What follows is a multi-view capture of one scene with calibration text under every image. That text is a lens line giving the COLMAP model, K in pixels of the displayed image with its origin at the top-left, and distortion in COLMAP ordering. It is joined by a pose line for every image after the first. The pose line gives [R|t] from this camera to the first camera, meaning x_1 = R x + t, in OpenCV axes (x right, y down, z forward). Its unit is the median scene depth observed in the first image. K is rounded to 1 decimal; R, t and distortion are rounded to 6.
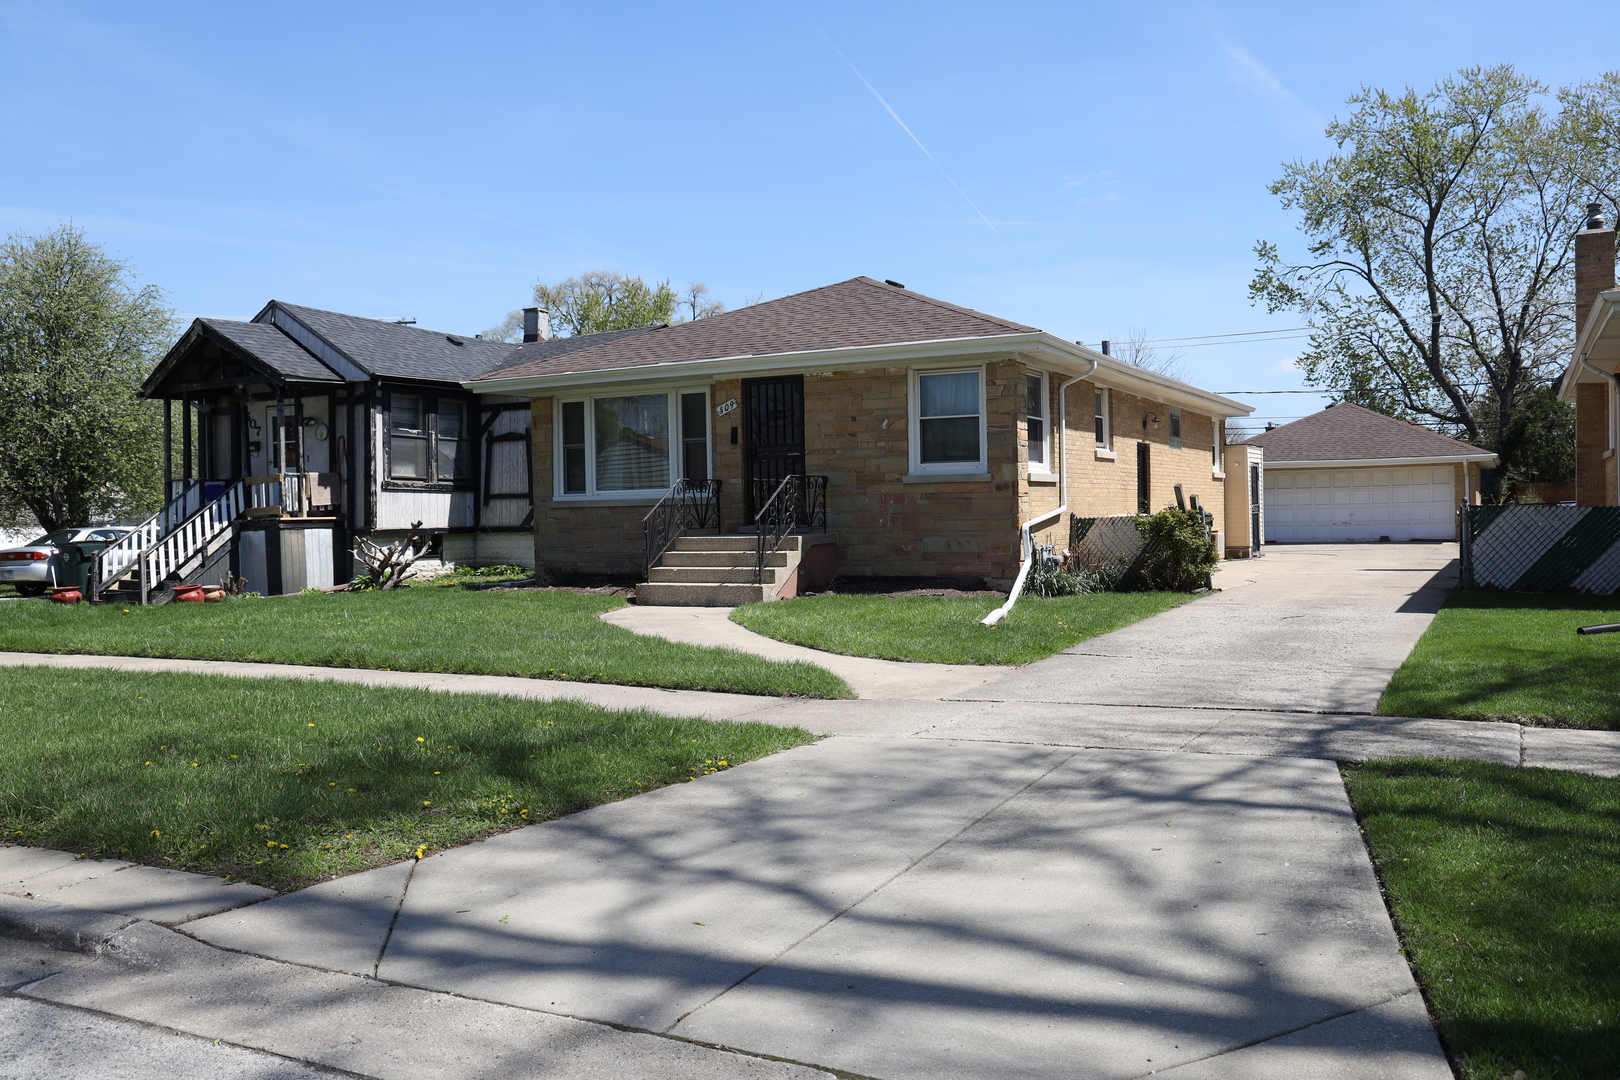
lens RADIAL K [[1327.5, 0, 819.5], [0, 1327.5, 527.5], [0, 0, 1]] dist [-0.042263, 0.101592]
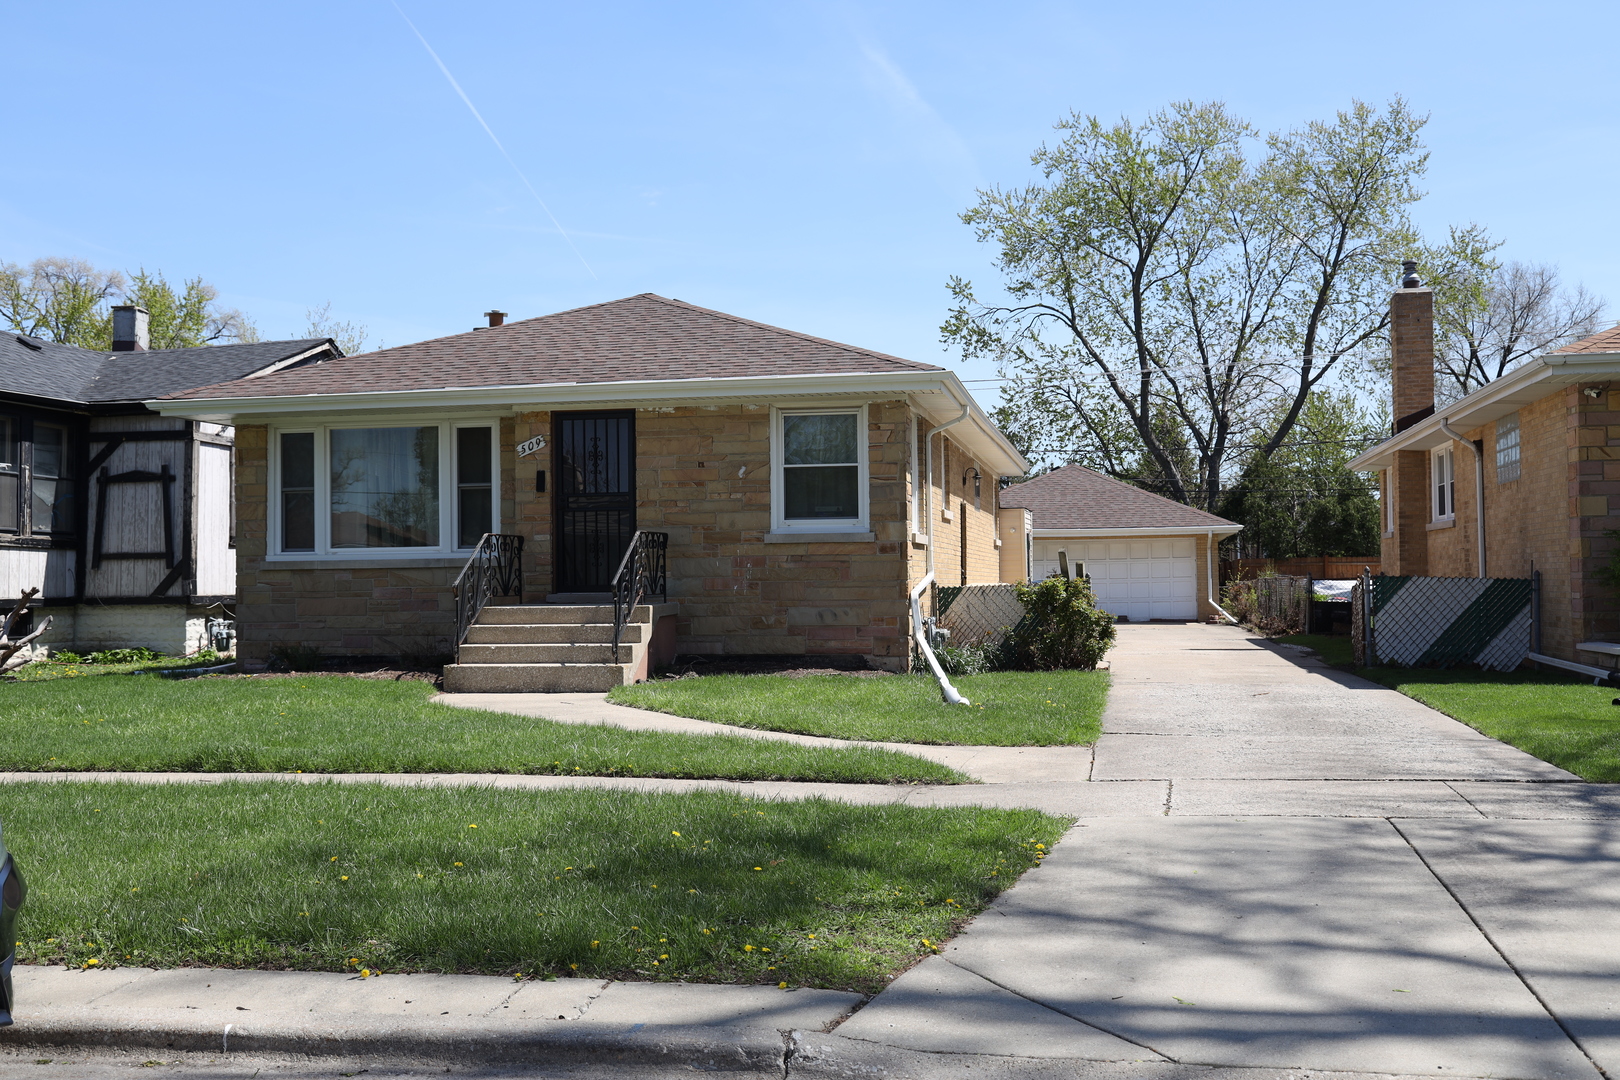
lens RADIAL K [[1649.0, 0, 810.0], [0, 1649.0, 540.0], [0, 0, 1]] dist [0.007867, 0.188826]
pose [[0.956618, 0.015242, 0.290945, -0.181261], [-0.002783, 0.999063, -0.043187, 0.008178], [-0.291331, 0.040503, 0.955764, -0.001062]]
